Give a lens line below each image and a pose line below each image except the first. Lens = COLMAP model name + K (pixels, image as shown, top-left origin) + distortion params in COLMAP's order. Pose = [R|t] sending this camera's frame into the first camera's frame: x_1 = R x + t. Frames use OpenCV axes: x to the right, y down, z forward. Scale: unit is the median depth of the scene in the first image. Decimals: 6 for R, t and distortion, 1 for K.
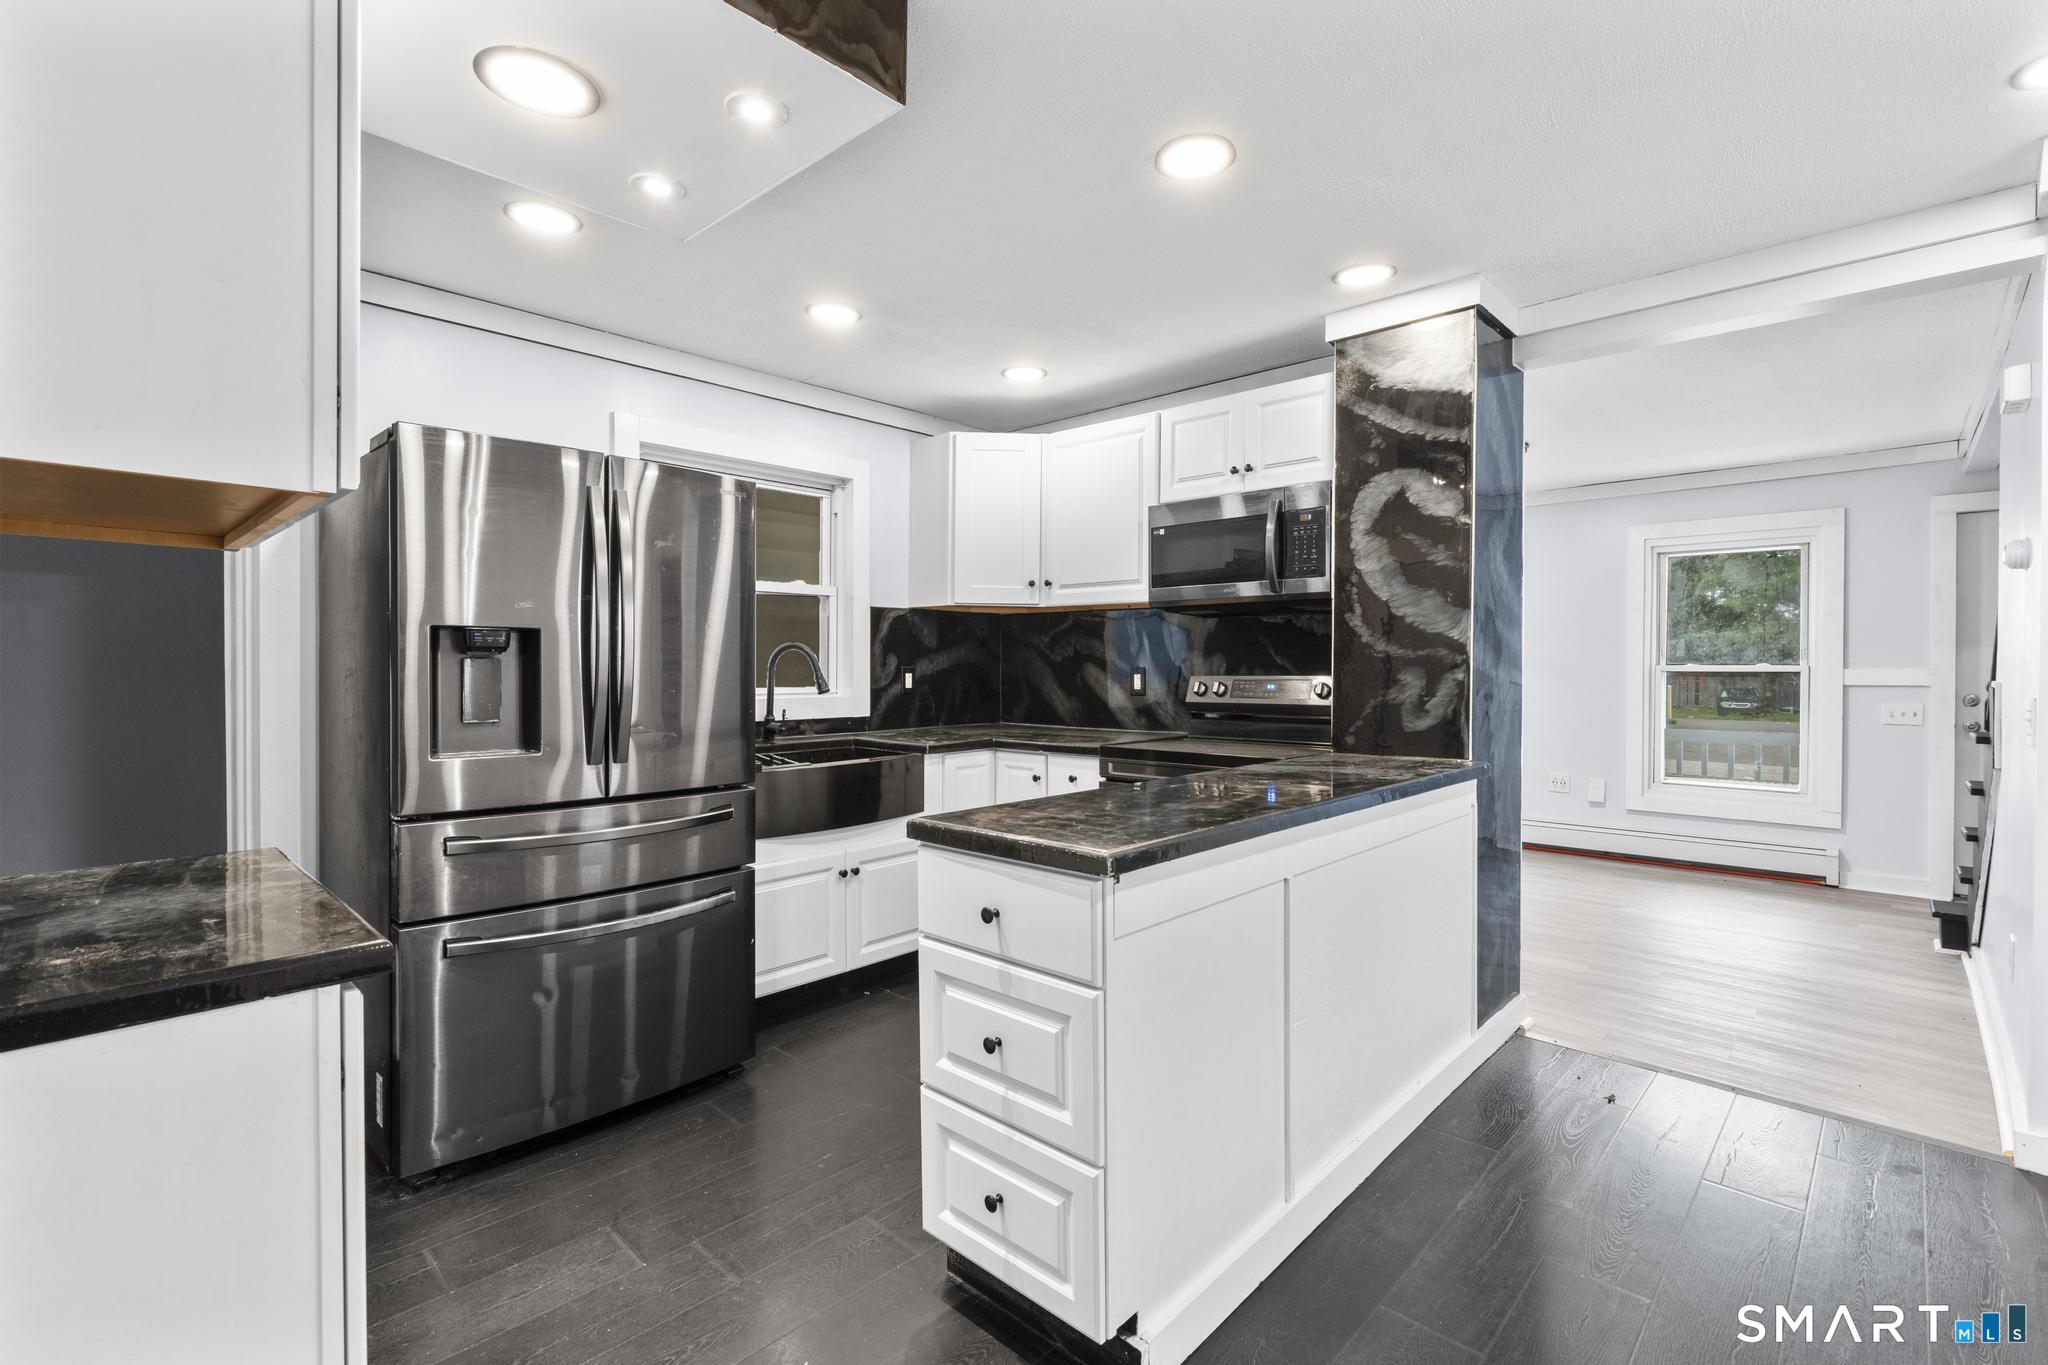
lens RADIAL K [[921.3, 0, 1032.6], [0, 921.3, 678.8], [0, 0, 1]] dist [-0.007044, 0.003041]
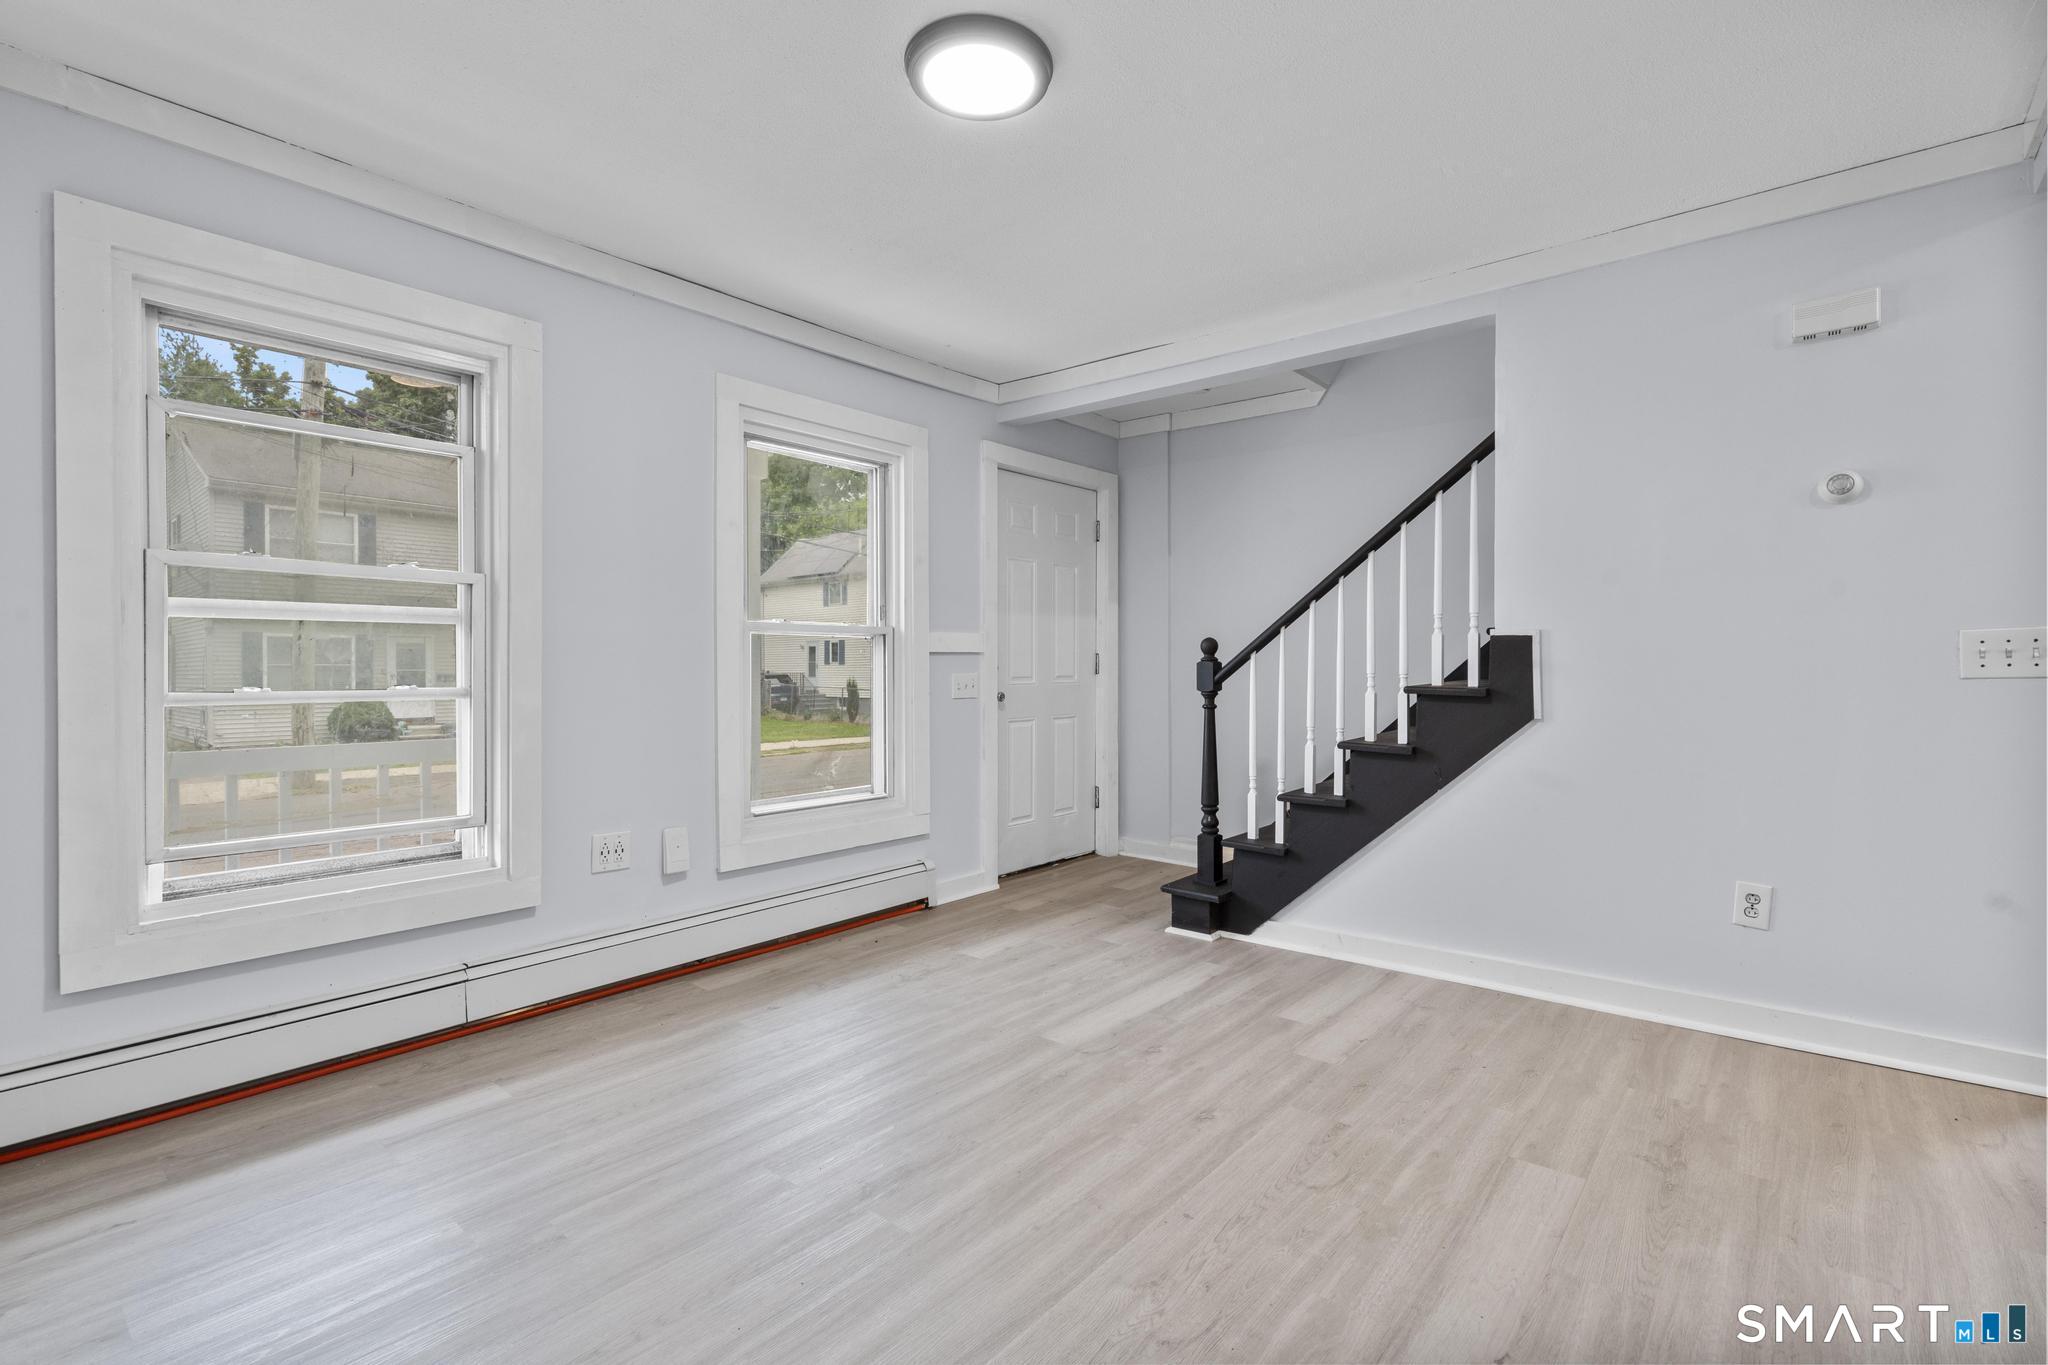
lens RADIAL K [[921.3, 0, 1030.3], [0, 921.3, 679.1], [0, 0, 1]] dist [-0.007044, 0.003041]
pose [[-0.062355, -0.012526, 0.997975, 0.113443], [0.016945, 0.999764, 0.013608, 0.029507], [-0.997910, 0.017760, -0.062128, 1.387929]]
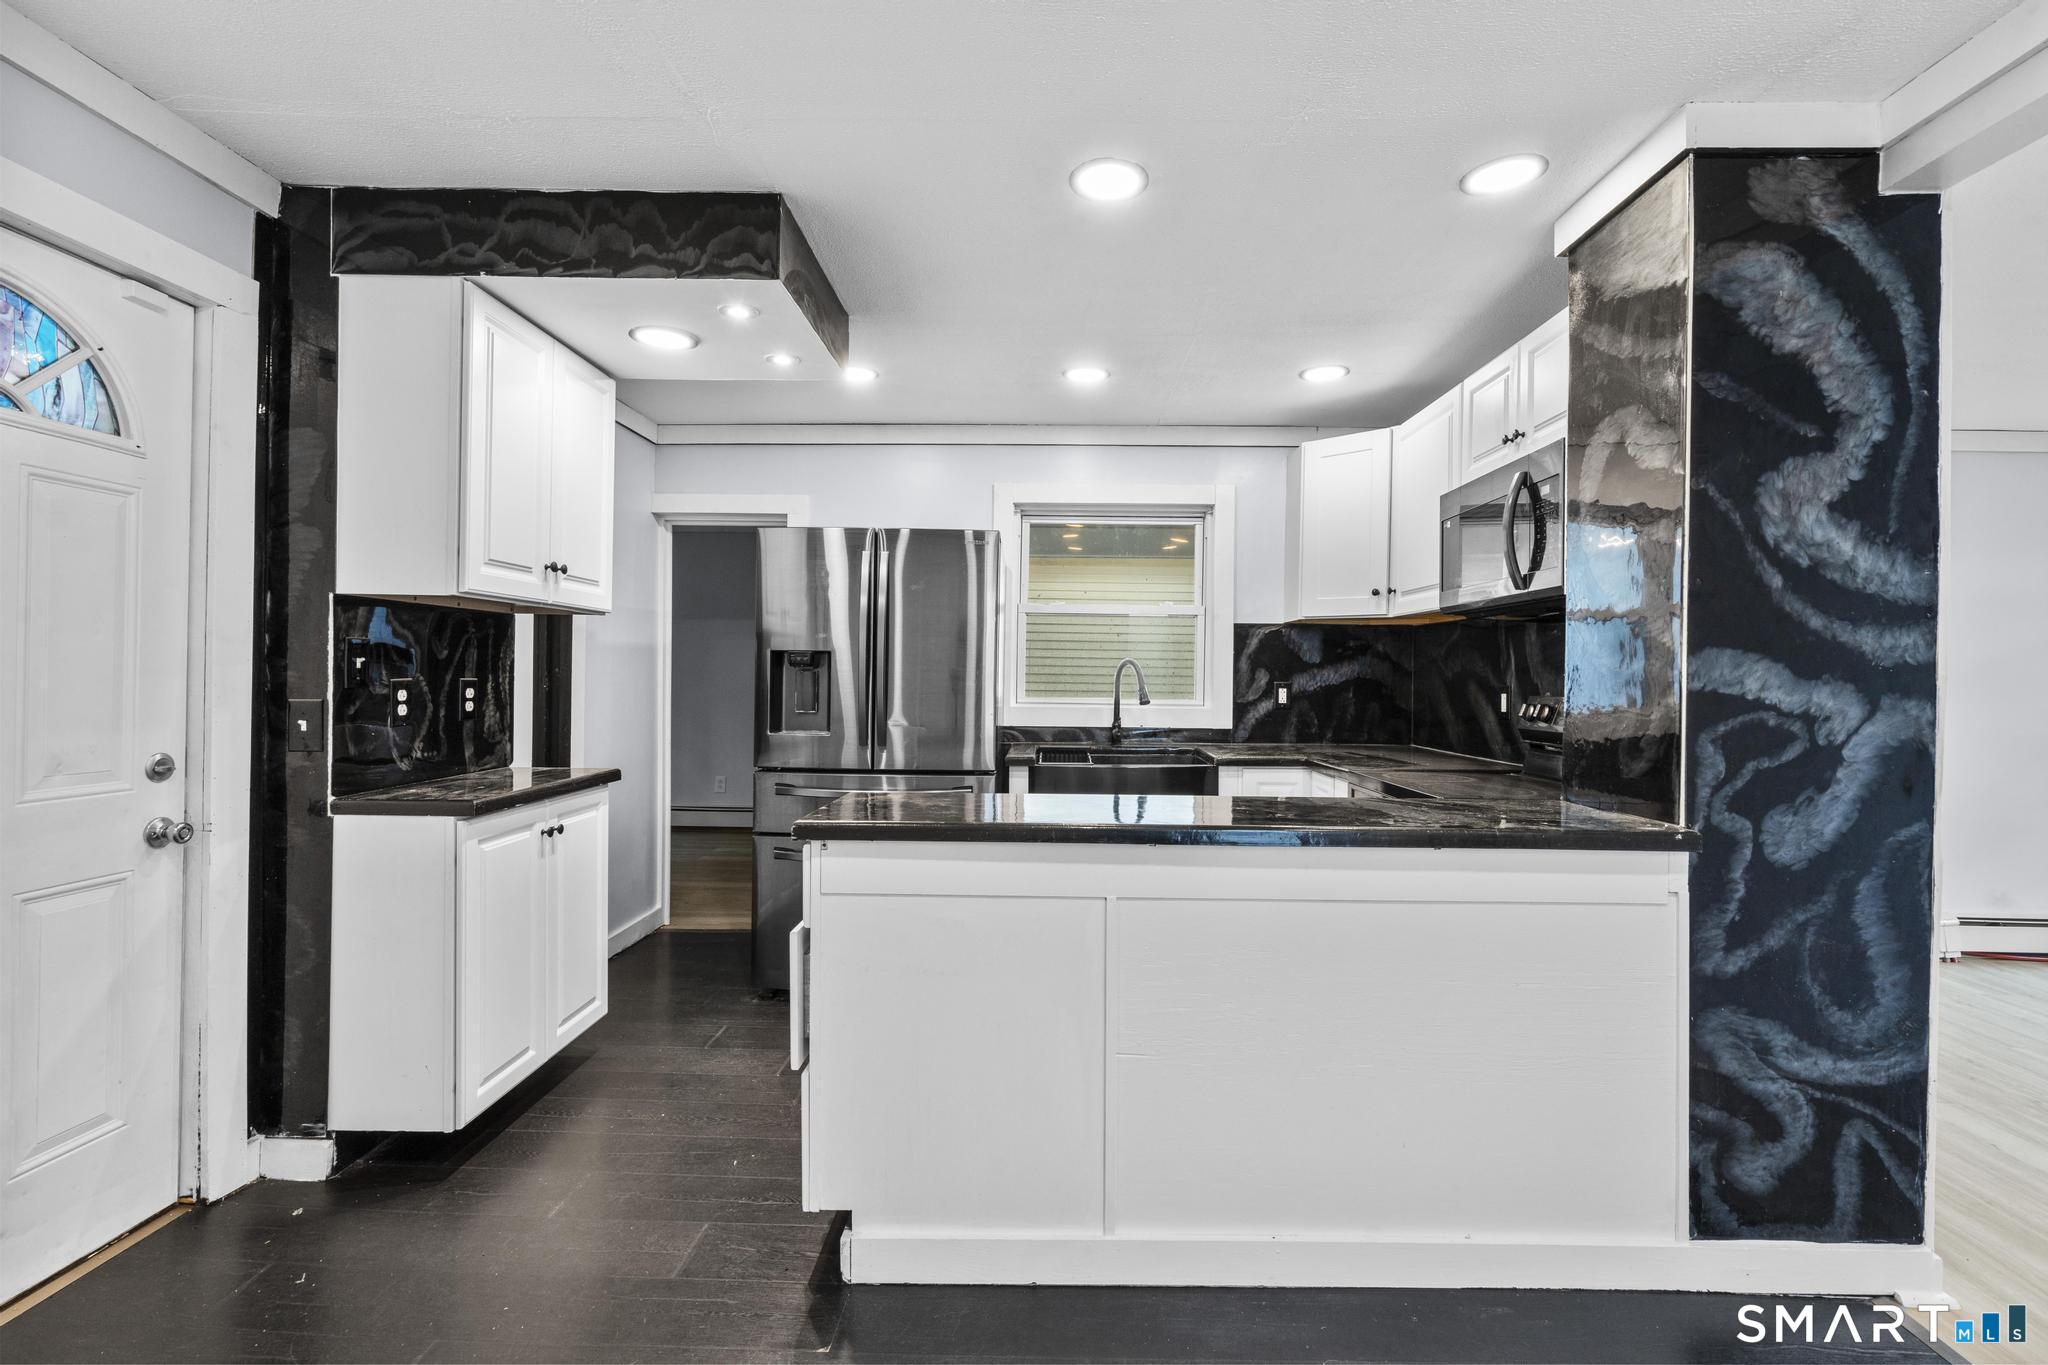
lens RADIAL K [[921.3, 0, 1032.7], [0, 921.3, 677.8], [0, 0, 1]] dist [-0.007044, 0.003041]
pose [[0.669492, 0.006494, -0.742791, 0.514630], [-0.021472, 0.999713, -0.010614, -0.001426], [0.742509, 0.023055, 0.669440, 0.155566]]
